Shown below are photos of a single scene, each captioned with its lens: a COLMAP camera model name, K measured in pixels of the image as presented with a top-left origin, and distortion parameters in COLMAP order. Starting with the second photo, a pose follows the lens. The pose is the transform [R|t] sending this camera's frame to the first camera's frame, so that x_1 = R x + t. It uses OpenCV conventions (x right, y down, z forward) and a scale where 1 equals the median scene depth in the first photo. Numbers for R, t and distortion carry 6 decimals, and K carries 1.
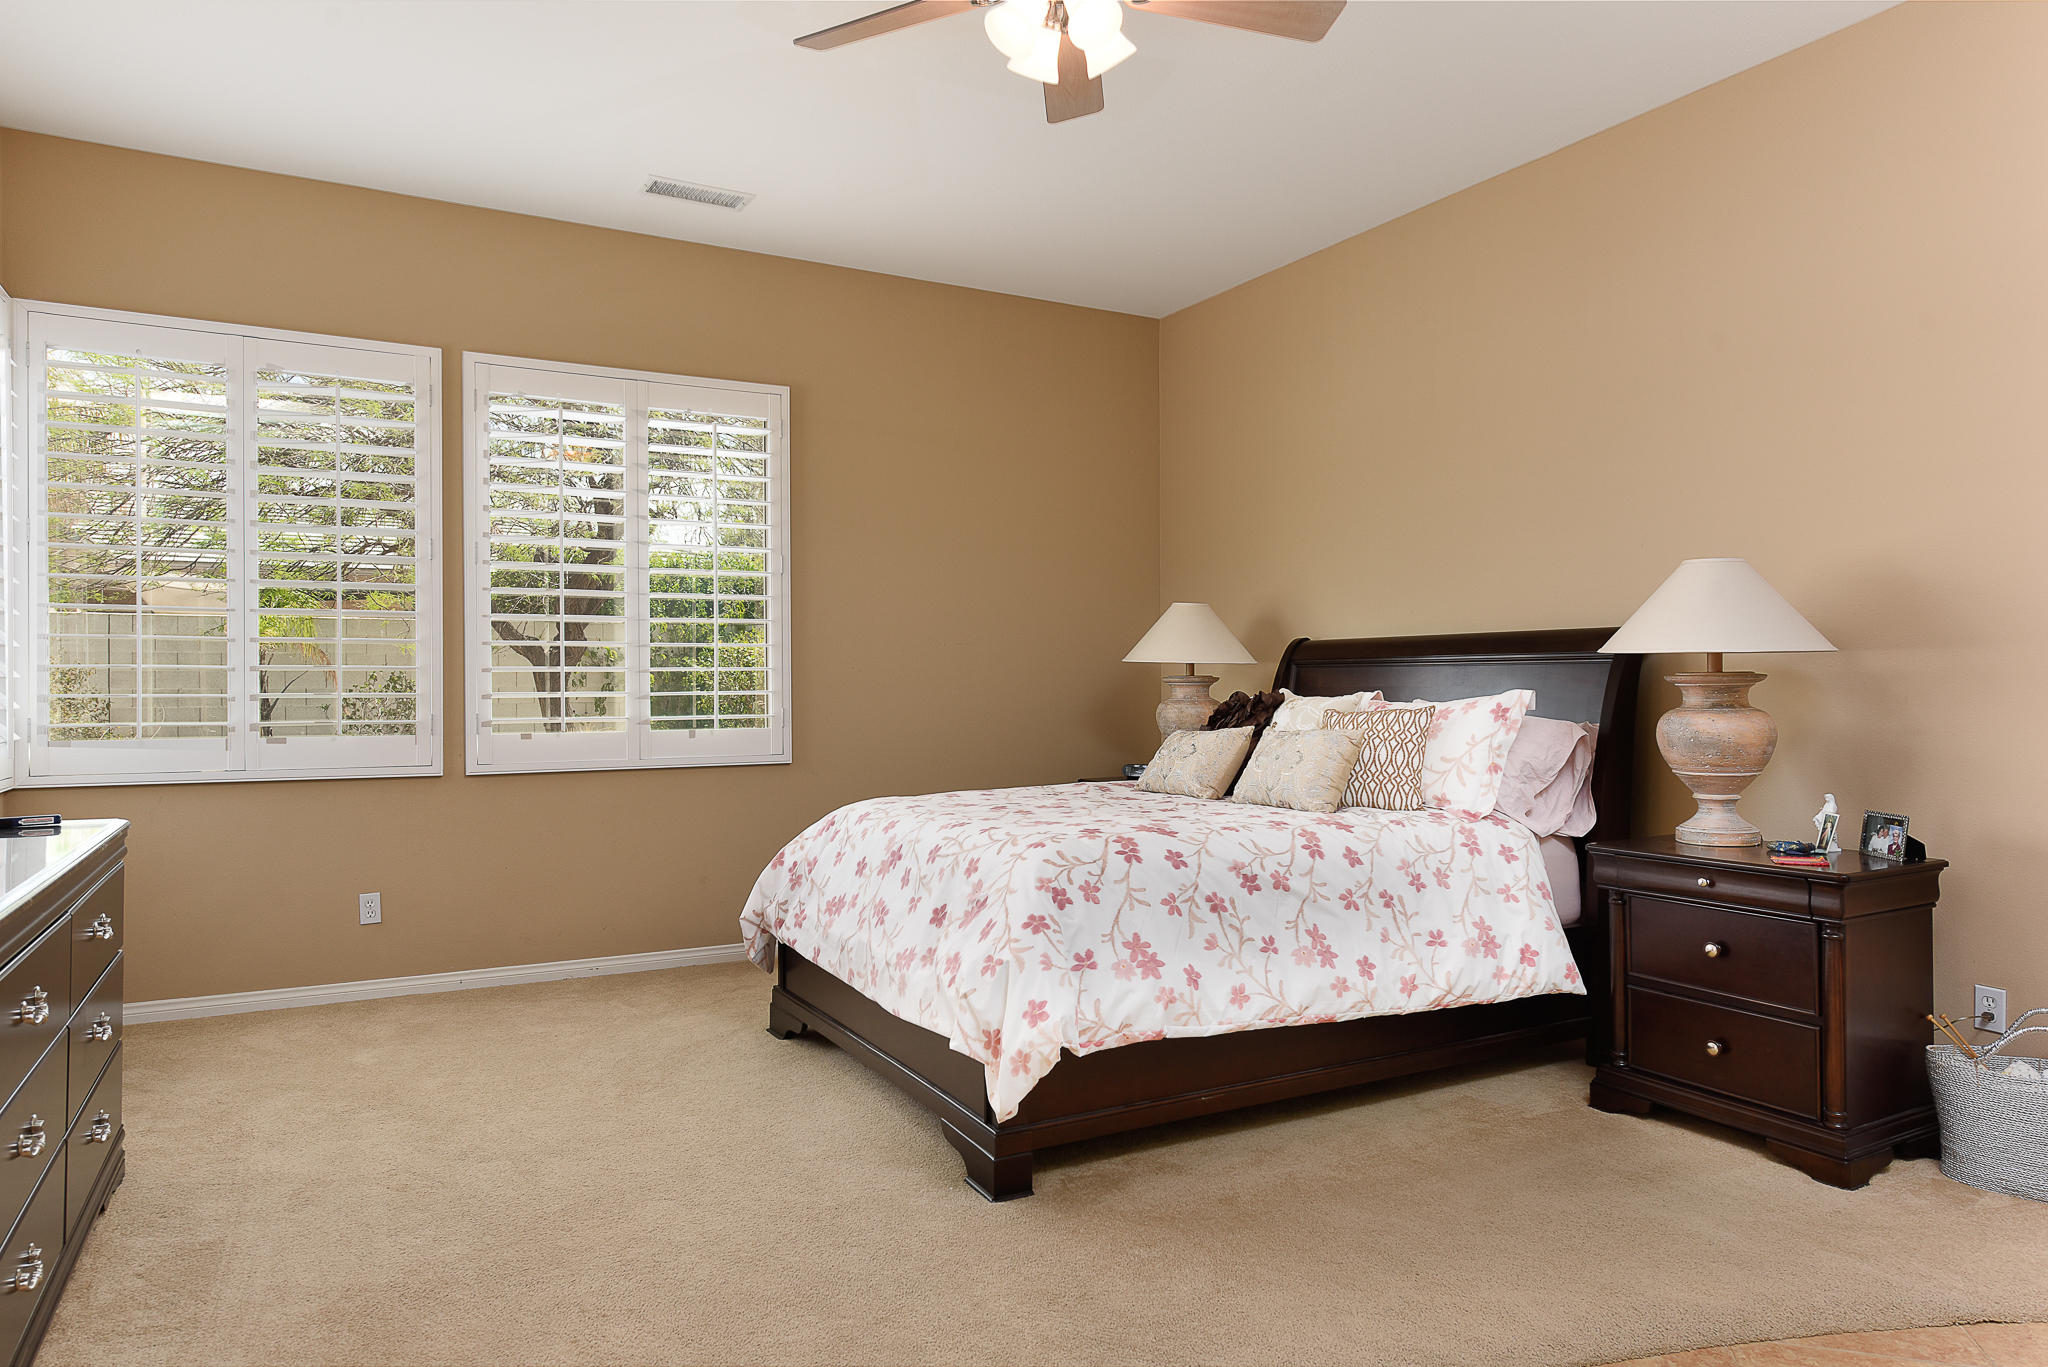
lens RADIAL K [[1315.3, 0, 1029.0], [0, 1315.3, 677.9], [0, 0, 1]] dist [0.004113, 0.000362]
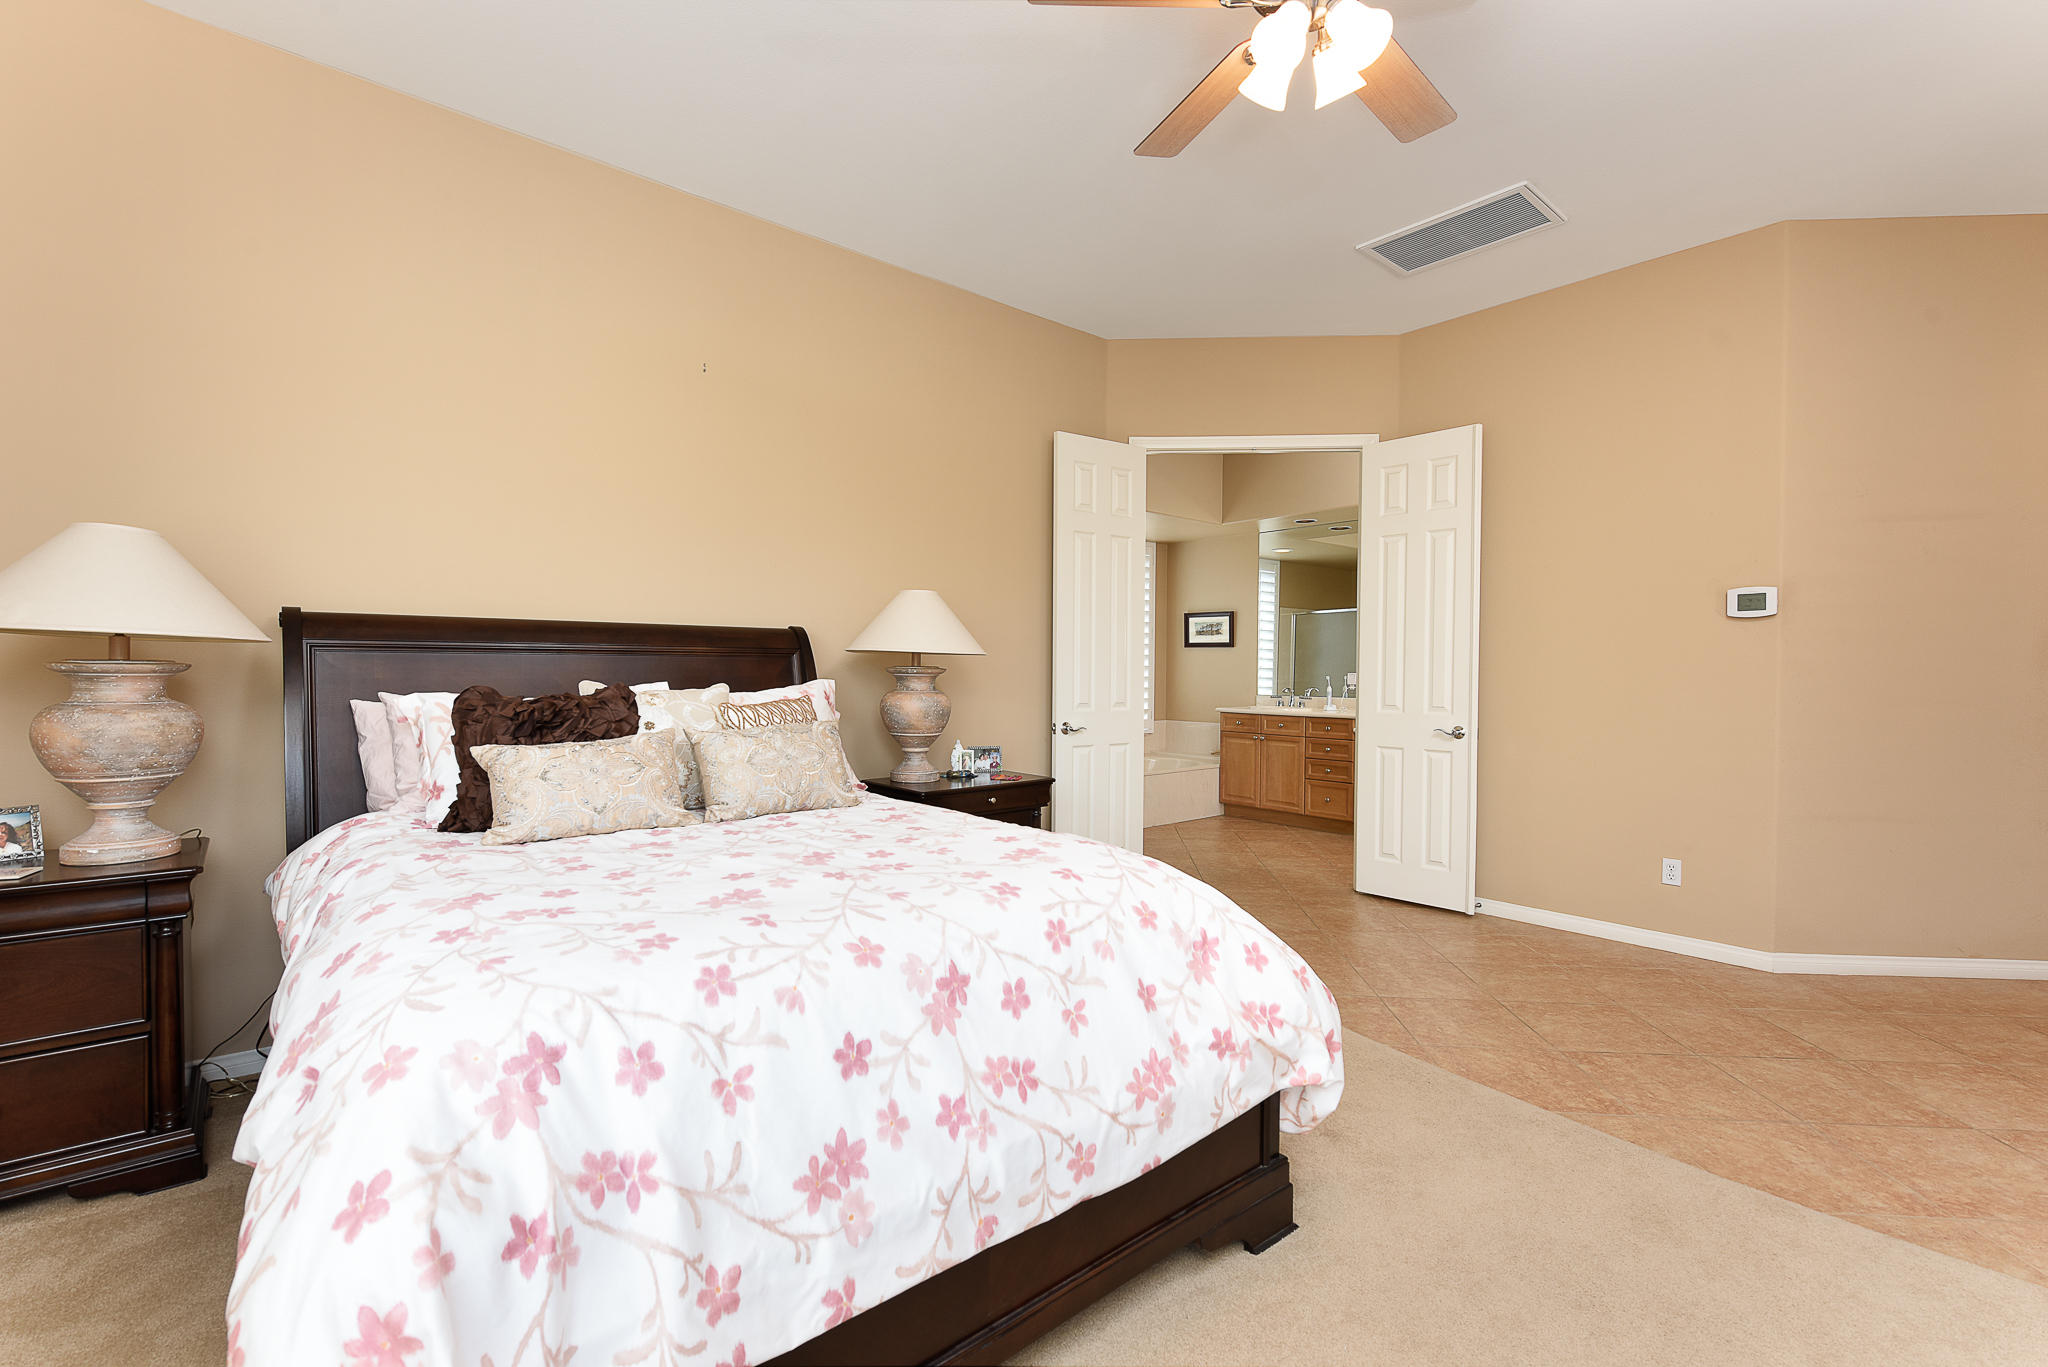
lens RADIAL K [[904.5, 0, 1032.4], [0, 904.5, 688.1], [0, 0, 1]] dist [0.000184, -0.000002]
pose [[-0.204578, -0.018807, 0.978670, -0.485073], [-0.004737, 0.999823, 0.018224, 0.001471], [-0.978839, -0.000907, -0.204630, 1.045507]]
